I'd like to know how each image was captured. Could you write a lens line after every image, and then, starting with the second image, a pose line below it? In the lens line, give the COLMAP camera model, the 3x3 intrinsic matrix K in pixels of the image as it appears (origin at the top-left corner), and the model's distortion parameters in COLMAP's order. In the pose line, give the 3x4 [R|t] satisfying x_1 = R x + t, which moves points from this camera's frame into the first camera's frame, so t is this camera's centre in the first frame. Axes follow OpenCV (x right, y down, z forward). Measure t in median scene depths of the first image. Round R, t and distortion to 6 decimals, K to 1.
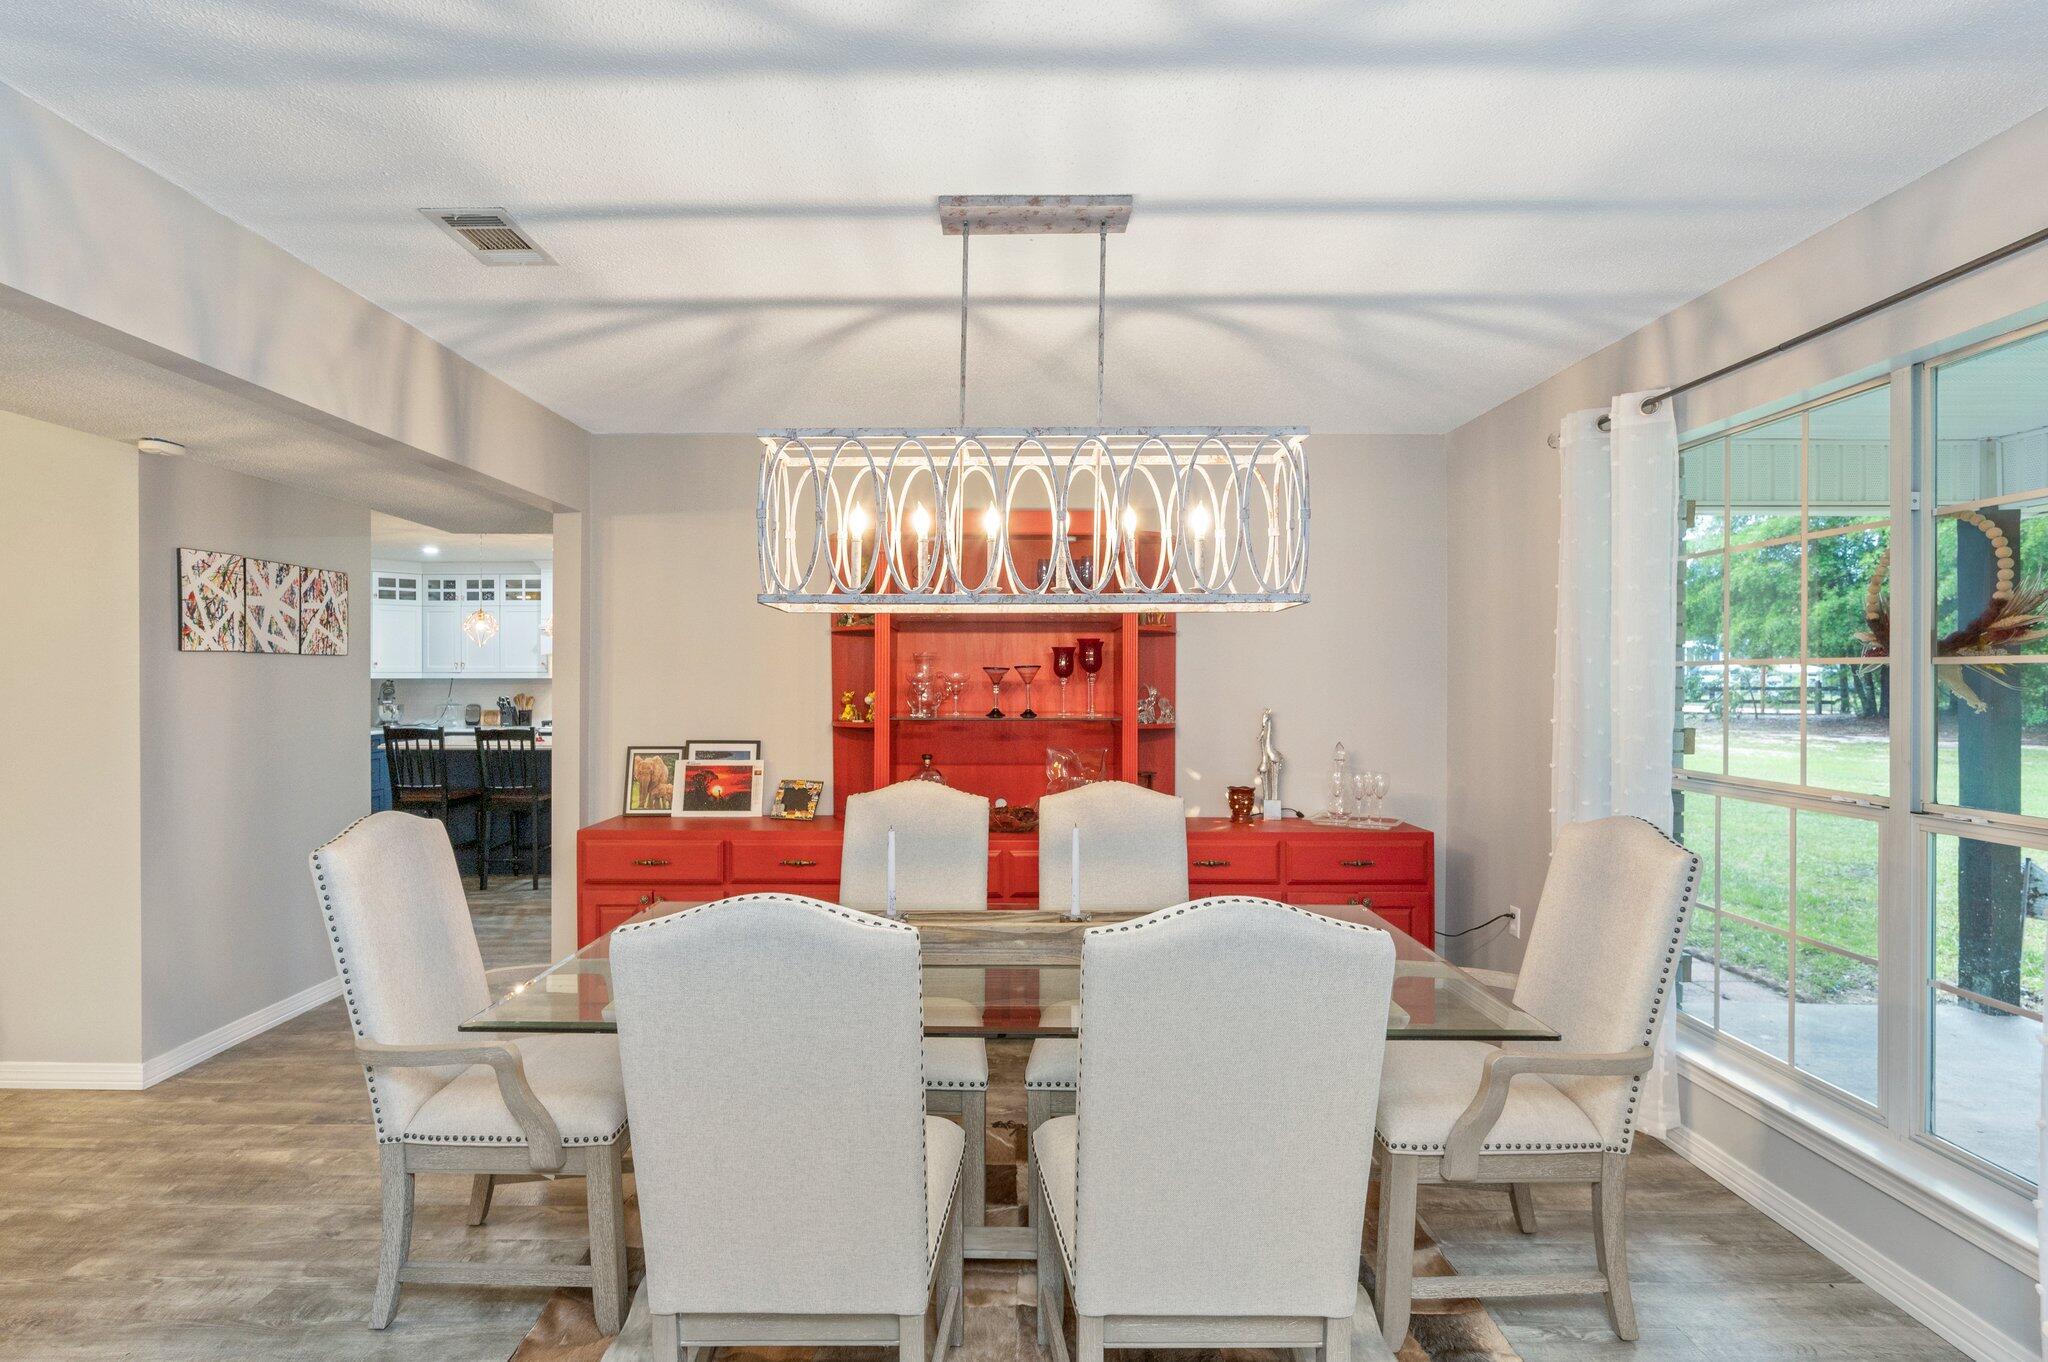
lens RADIAL K [[961.4, 0, 1013.0], [0, 961.4, 686.5], [0, 0, 1]] dist [-0.002569, 0.000001]
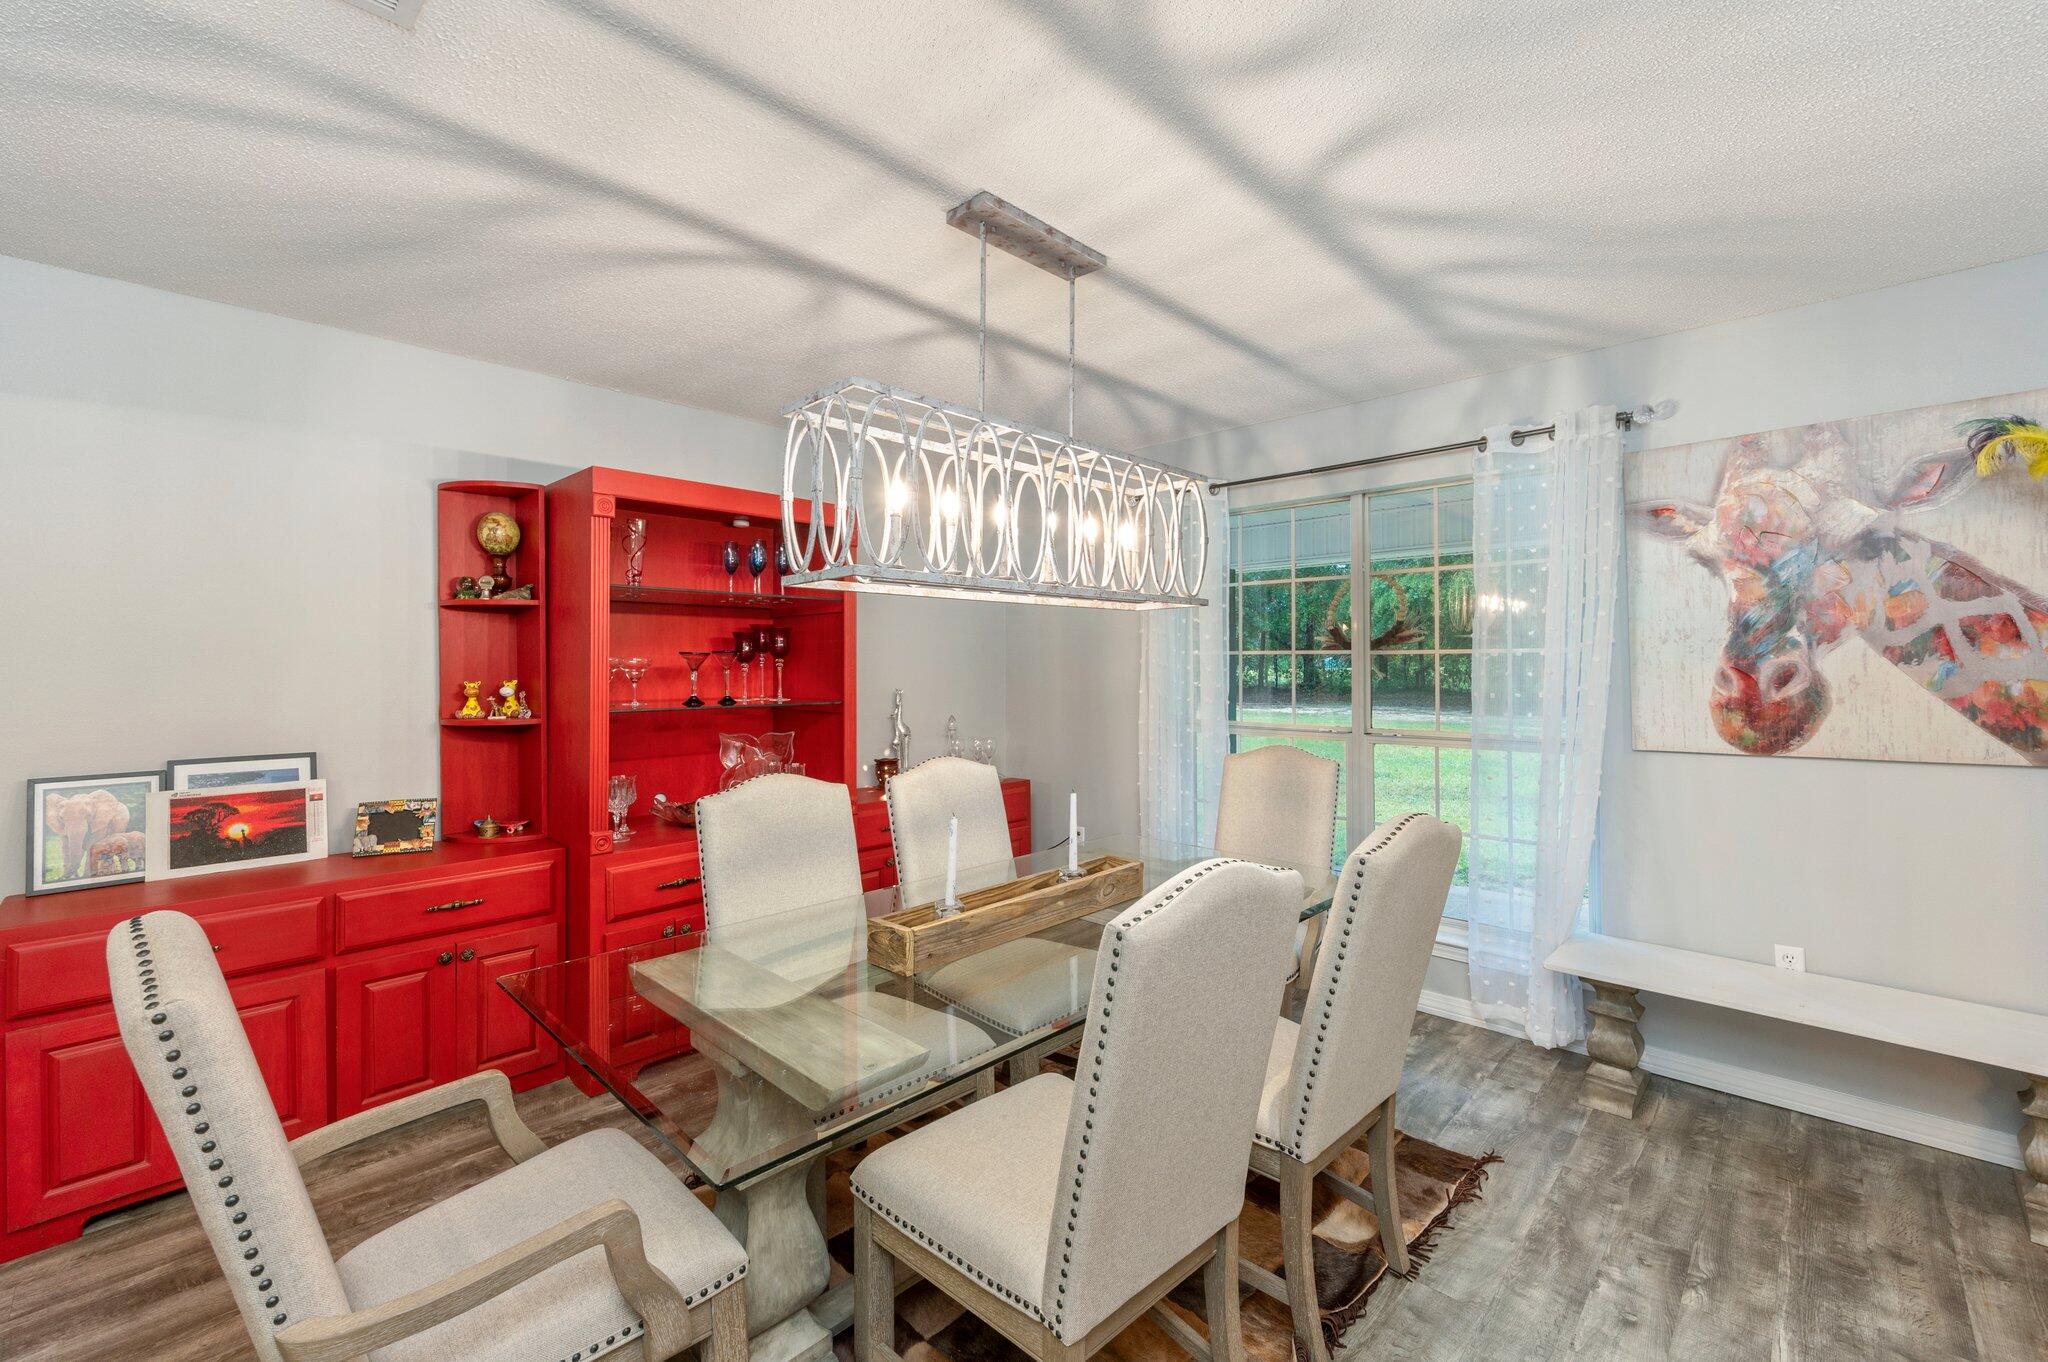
lens RADIAL K [[851.0, 0, 1026.6], [0, 851.0, 672.2], [0, 0, 1]] dist [0.000414, 0.000093]
pose [[0.678285, -0.009842, 0.734733, -0.393851], [0.009339, 0.999945, 0.004773, -0.001353], [-0.734739, 0.003625, 0.678340, 0.194921]]
